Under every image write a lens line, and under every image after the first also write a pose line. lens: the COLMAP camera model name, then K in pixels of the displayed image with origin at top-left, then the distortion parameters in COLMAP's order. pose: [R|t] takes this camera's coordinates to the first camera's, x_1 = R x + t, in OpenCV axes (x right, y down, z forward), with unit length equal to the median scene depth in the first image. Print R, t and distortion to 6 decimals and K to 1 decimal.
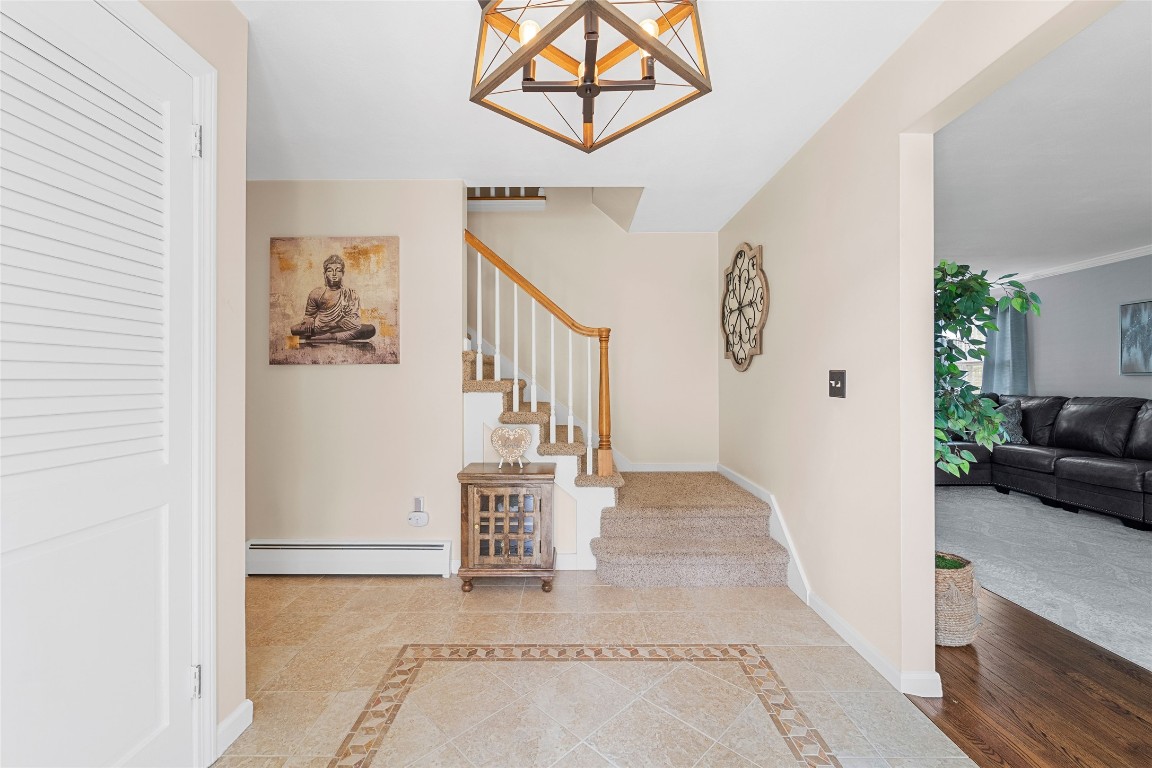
lens RADIAL K [[443.4, 0, 574.2], [0, 443.4, 378.3], [0, 0, 1]] dist [0.000287, -0.000050]
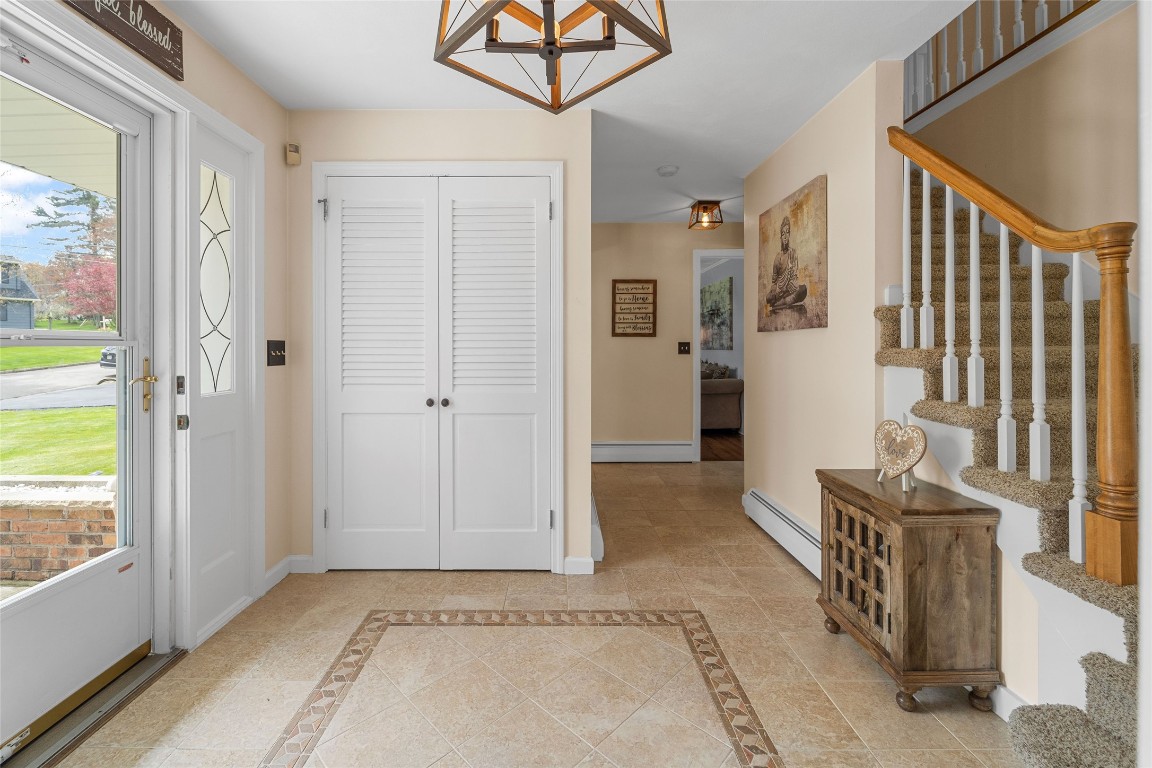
lens RADIAL K [[508.2, 0, 555.2], [0, 508.2, 344.6], [0, 0, 1]] dist [-0.001034, -0.000214]
pose [[-0.000937, 0.002410, -0.999997, 0.650081], [0.002316, 0.999994, 0.002408, -0.004886], [0.999997, -0.002313, -0.000943, 0.571491]]
